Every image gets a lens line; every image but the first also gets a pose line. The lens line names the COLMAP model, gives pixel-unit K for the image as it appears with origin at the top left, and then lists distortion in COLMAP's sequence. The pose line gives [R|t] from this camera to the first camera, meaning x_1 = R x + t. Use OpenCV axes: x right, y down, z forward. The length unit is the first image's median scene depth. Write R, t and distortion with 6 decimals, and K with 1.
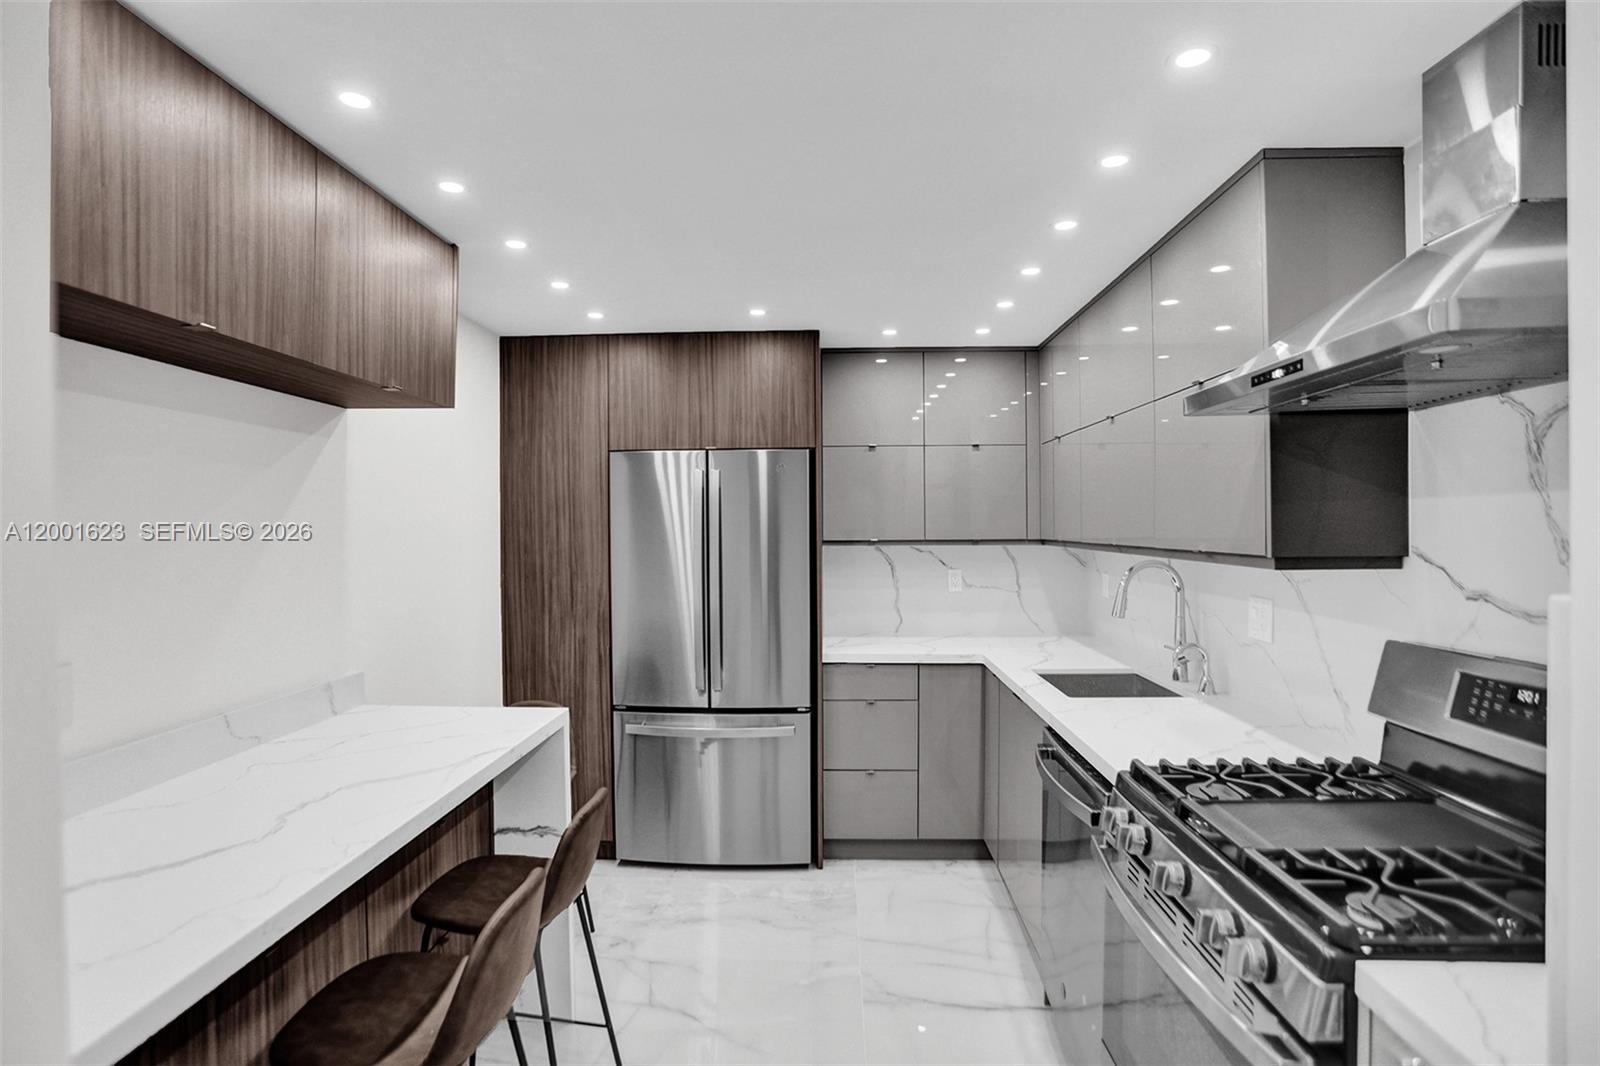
lens RADIAL K [[804.9, 0, 794.5], [0, 804.9, 533.0], [0, 0, 1]] dist [-0.065381, 0.032175]
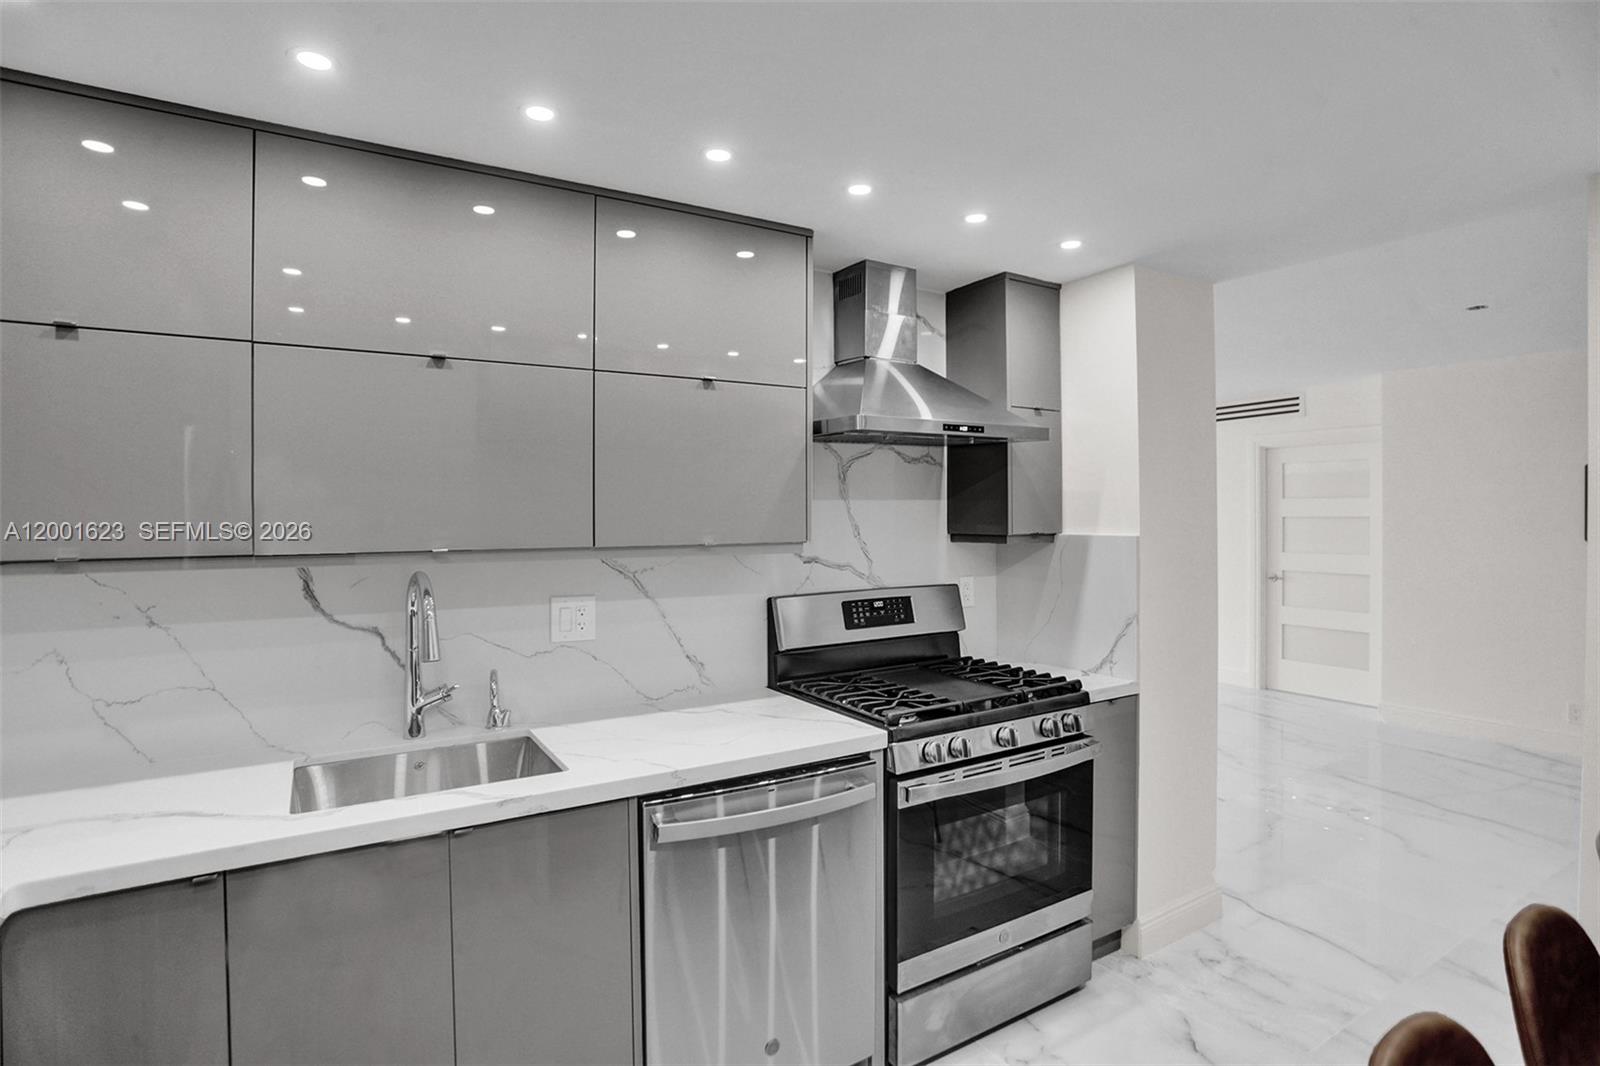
lens RADIAL K [[806.7, 0, 806.3], [0, 806.7, 508.4], [0, 0, 1]] dist [-0.064339, 0.027734]
pose [[-0.566318, 0.011667, 0.824104, -0.361146], [0.014186, 0.999890, -0.004407, -0.014752], [-0.824065, 0.009195, -0.566421, 1.299702]]
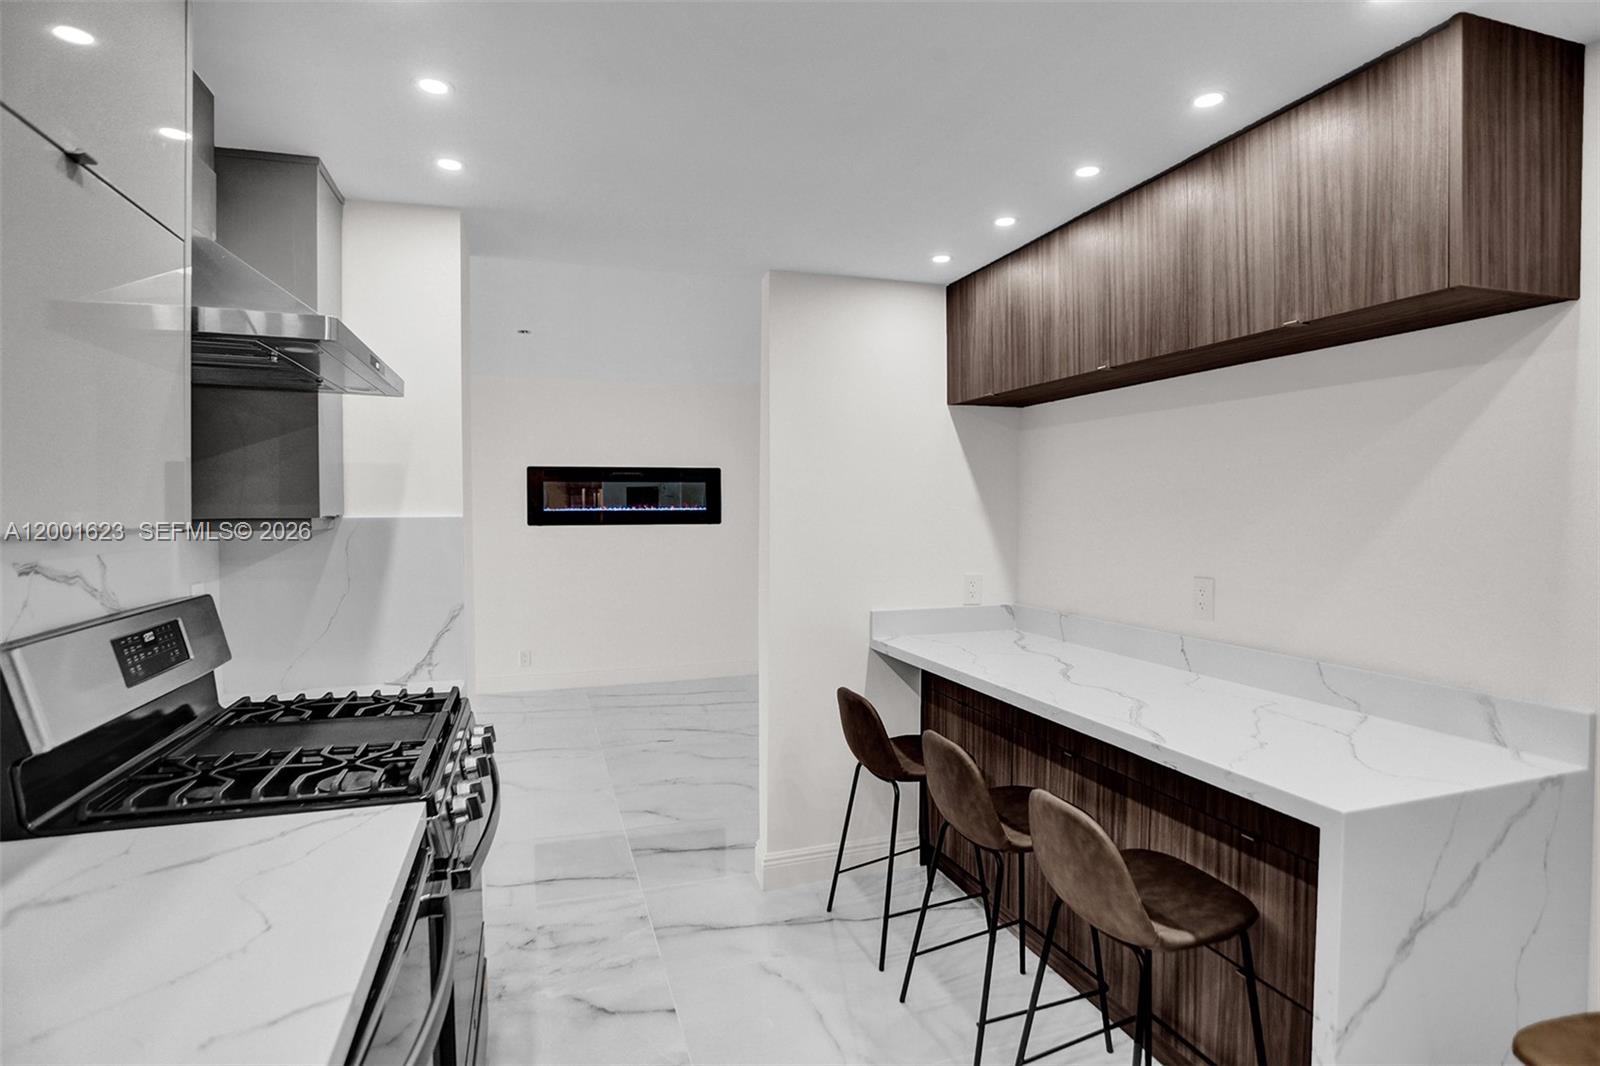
lens RADIAL K [[806.7, 0, 806.3], [0, 806.7, 508.4], [0, 0, 1]] dist [-0.064339, 0.027734]
pose [[-0.932708, 0.007117, -0.360562, 0.251670], [0.003467, 0.999936, 0.010768, 0.005211], [0.360616, 0.008794, -0.932673, 1.373999]]
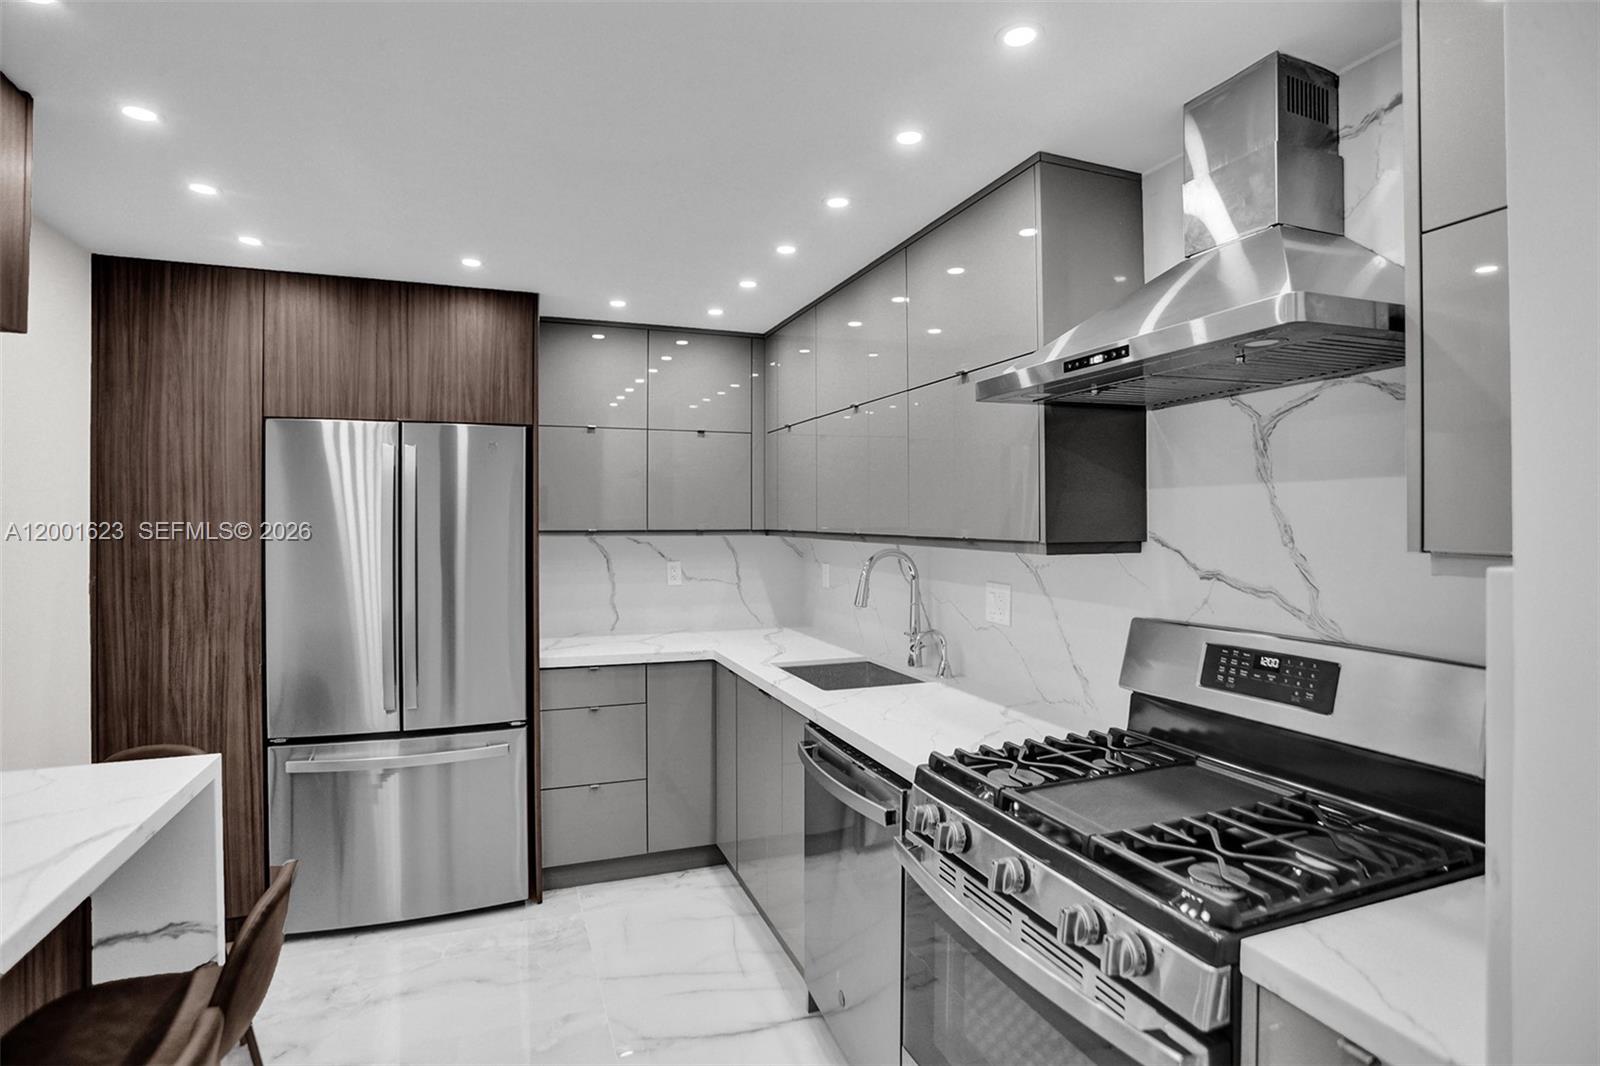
lens RADIAL K [[803.2, 0, 791.4], [0, 803.2, 517.5], [0, 0, 1]] dist [-0.064916, 0.032059]
pose [[0.918377, 0.006860, 0.395647, -0.086329], [-0.001984, 0.999917, -0.012733, 0.008551], [-0.395701, 0.010909, 0.918314, 0.124181]]
